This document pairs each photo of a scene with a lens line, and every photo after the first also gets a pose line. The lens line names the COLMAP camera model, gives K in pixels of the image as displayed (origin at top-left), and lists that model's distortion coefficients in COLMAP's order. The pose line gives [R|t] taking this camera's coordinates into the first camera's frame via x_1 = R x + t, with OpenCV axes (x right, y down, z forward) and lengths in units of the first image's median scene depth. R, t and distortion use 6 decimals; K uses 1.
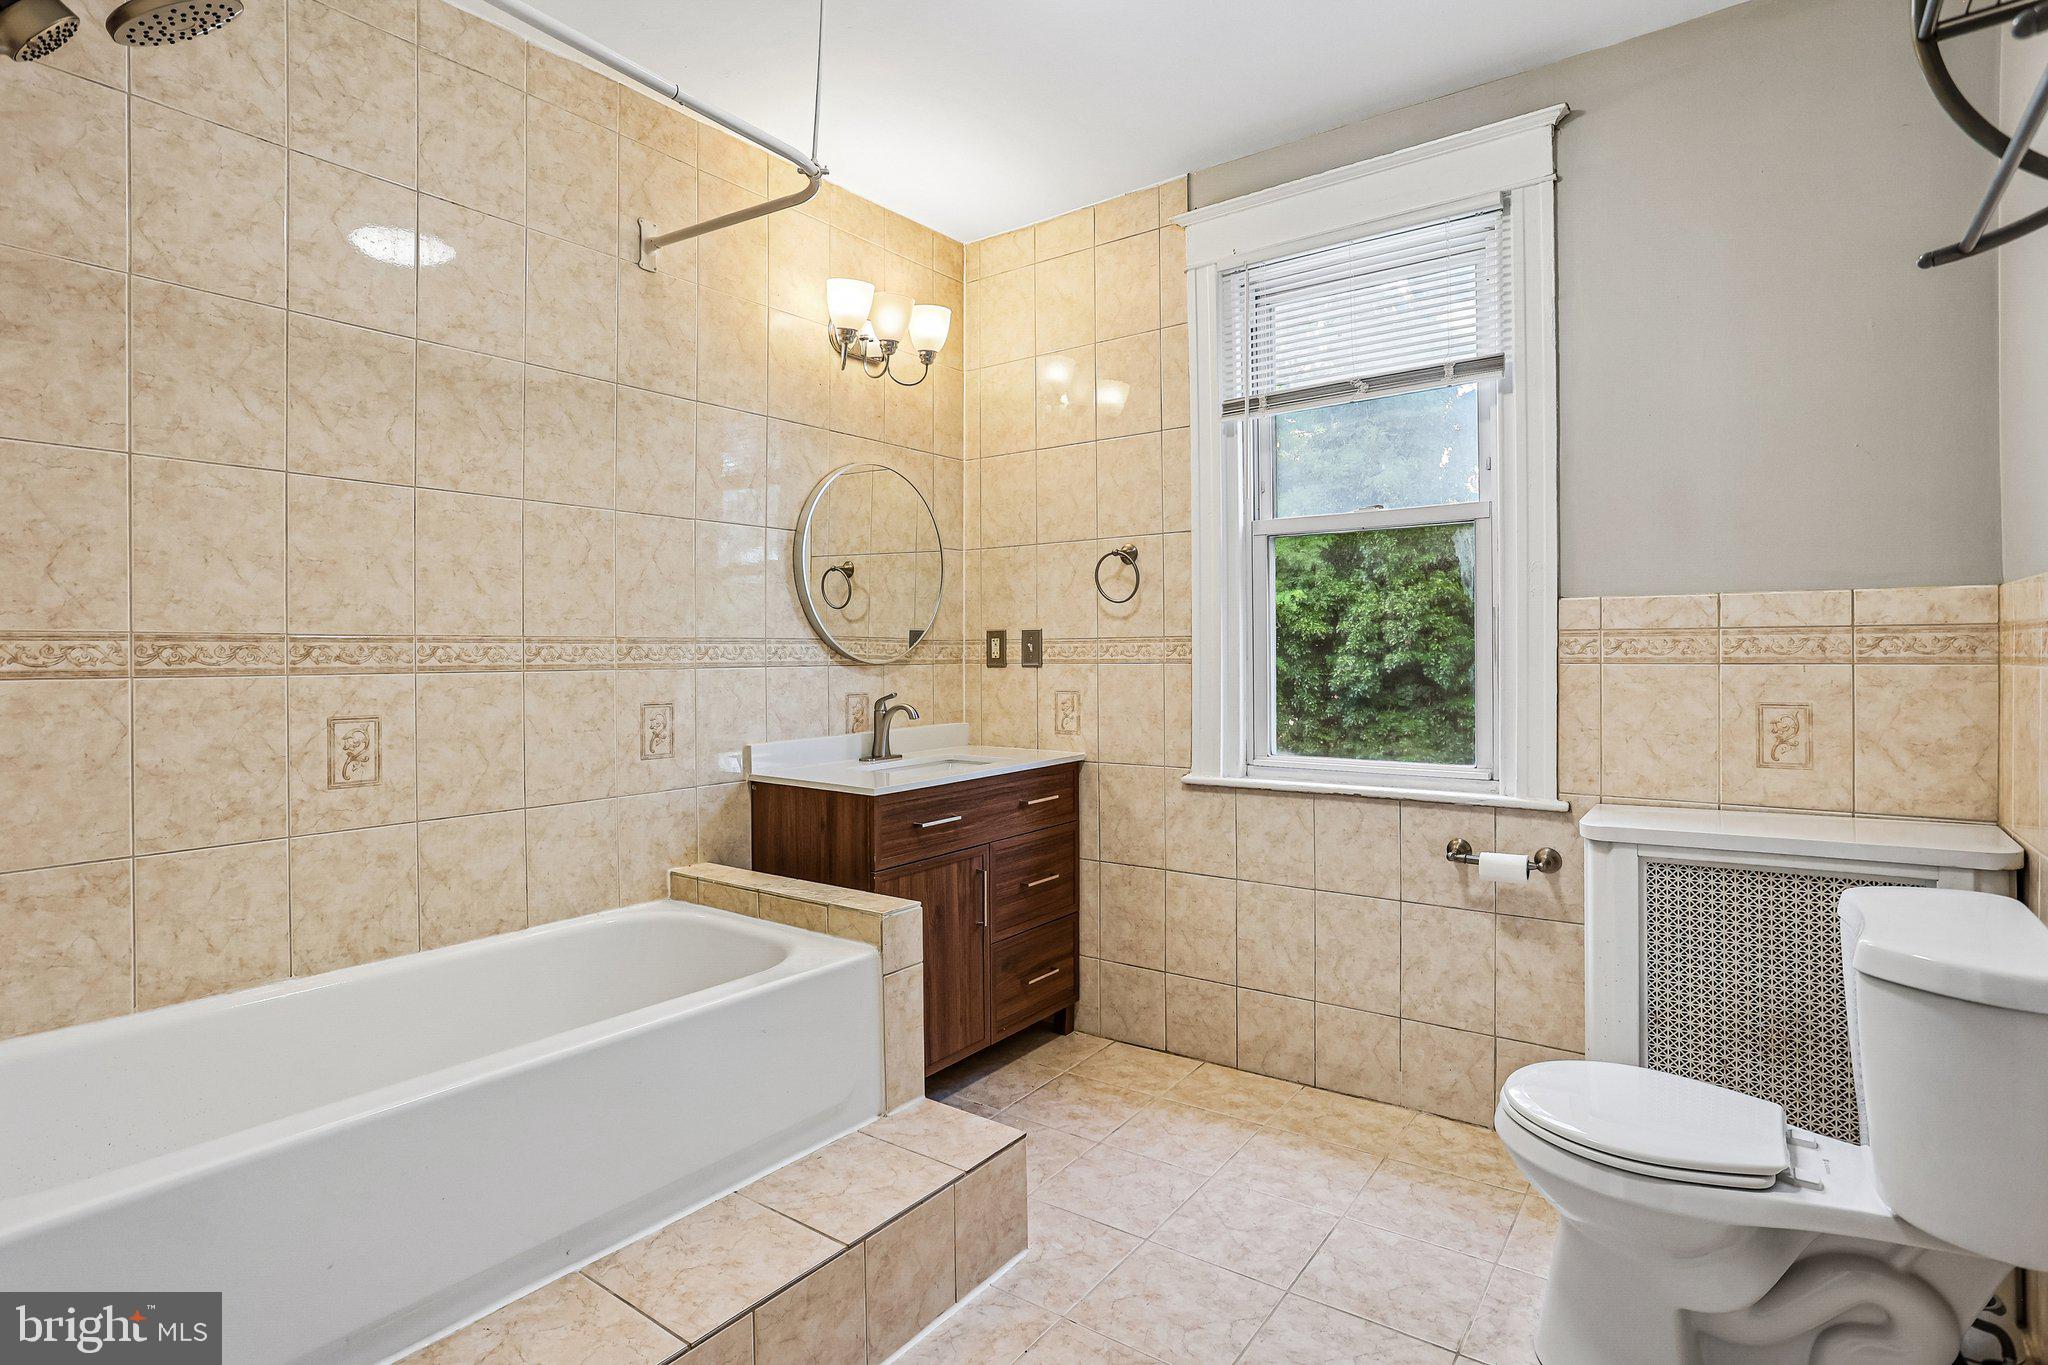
lens RADIAL K [[995.3, 0, 1019.8], [0, 995.3, 670.5], [0, 0, 1]] dist [-0.048207, 0.016212]
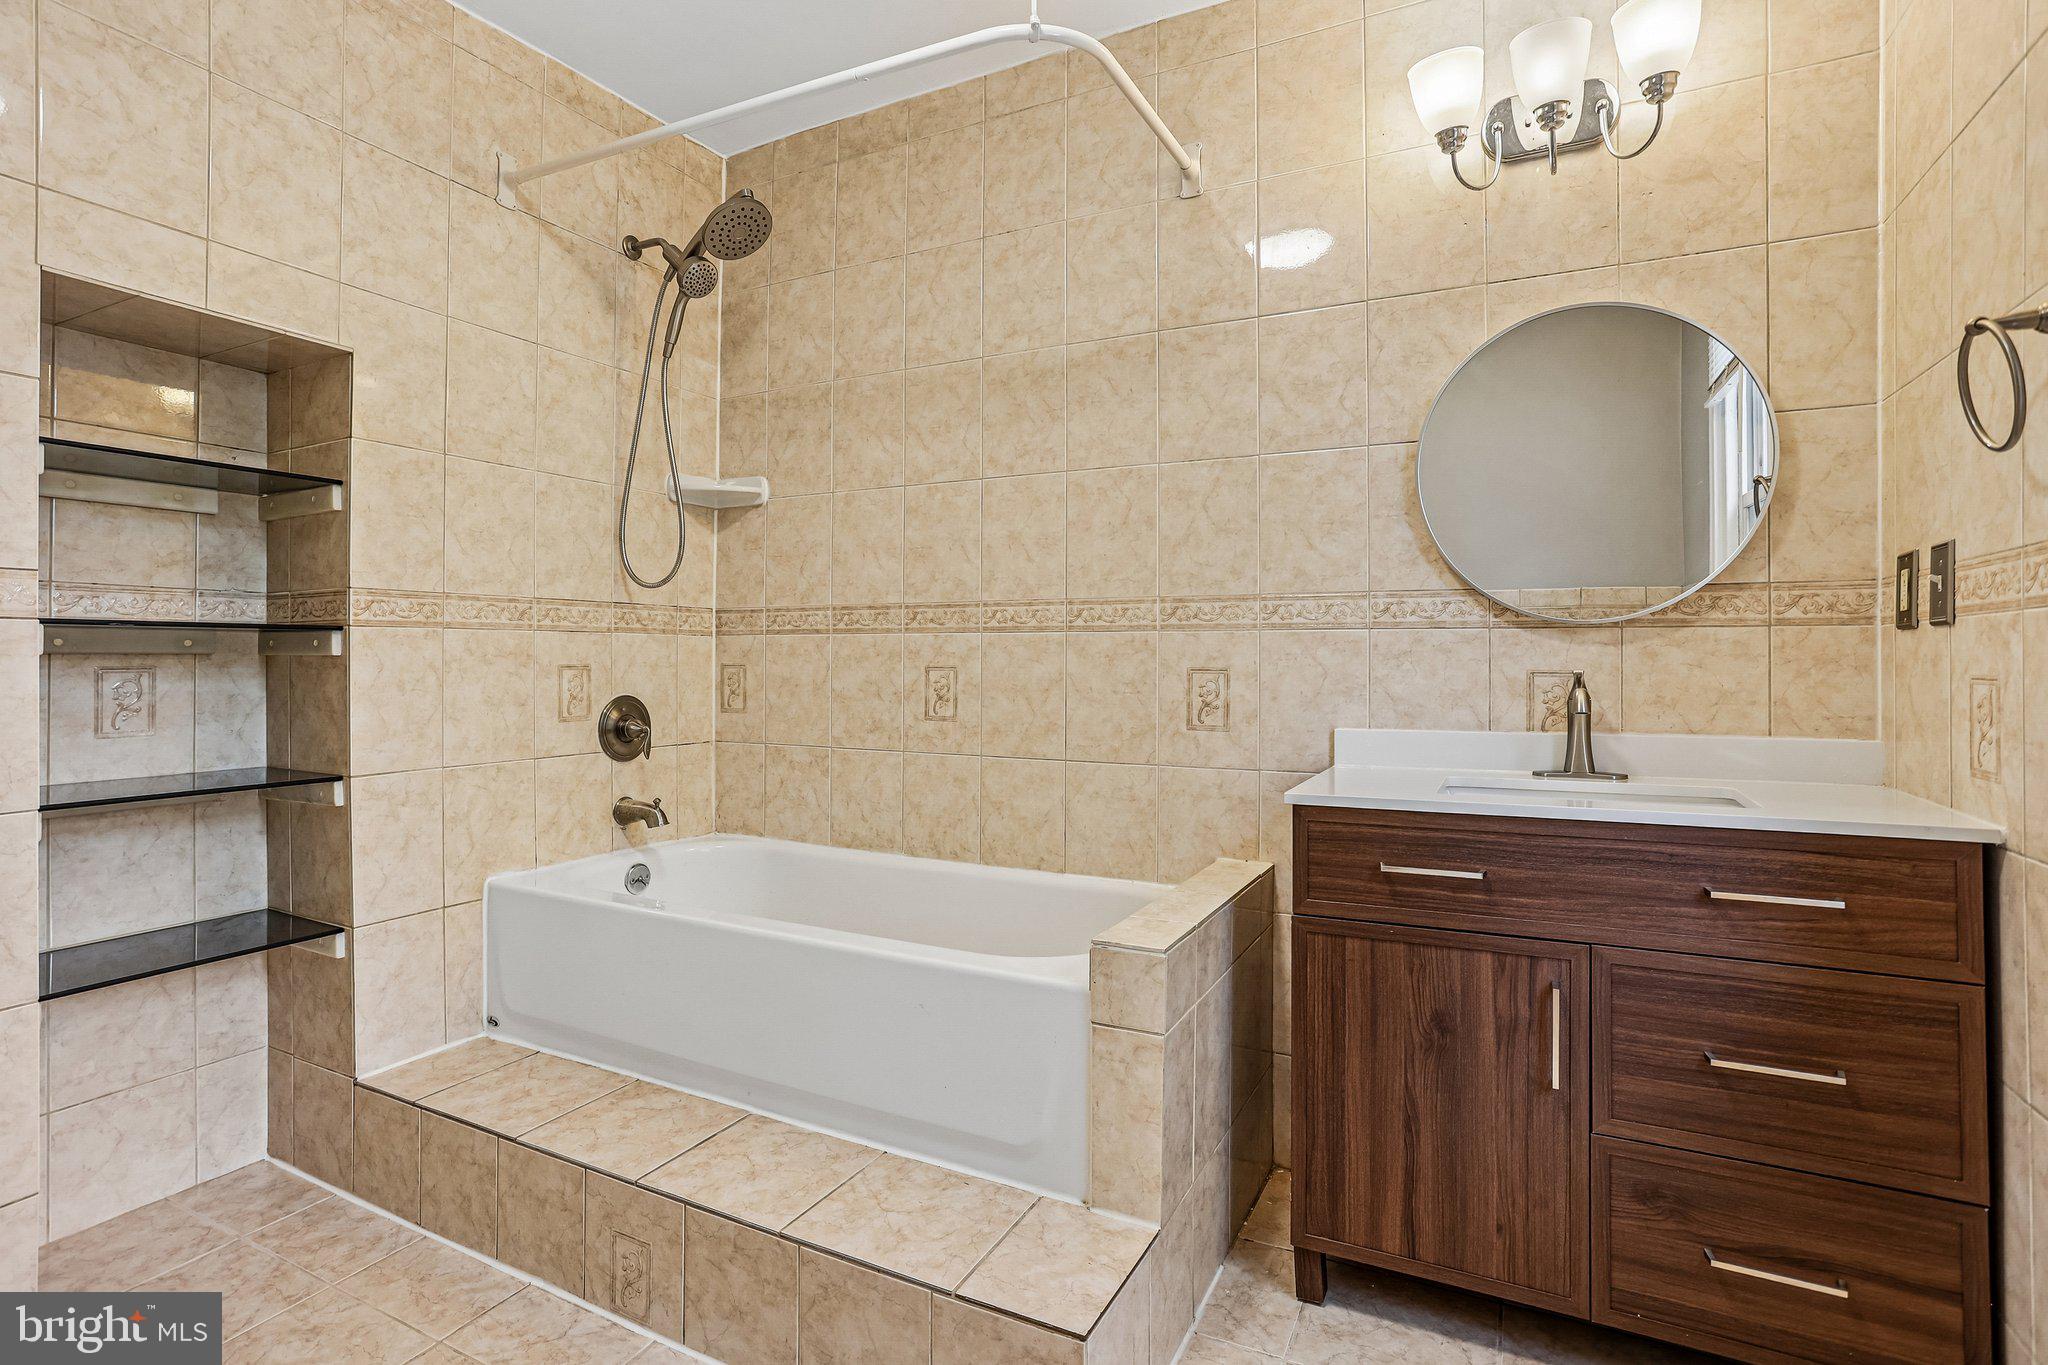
lens RADIAL K [[995.3, 0, 984.0], [0, 995.3, 652.9], [0, 0, 1]] dist [-0.048207, 0.016212]
pose [[0.170675, -0.001881, -0.985325, 0.567351], [-0.022313, 0.999734, -0.005774, 0.033281], [0.985075, 0.022971, 0.170588, 0.756851]]
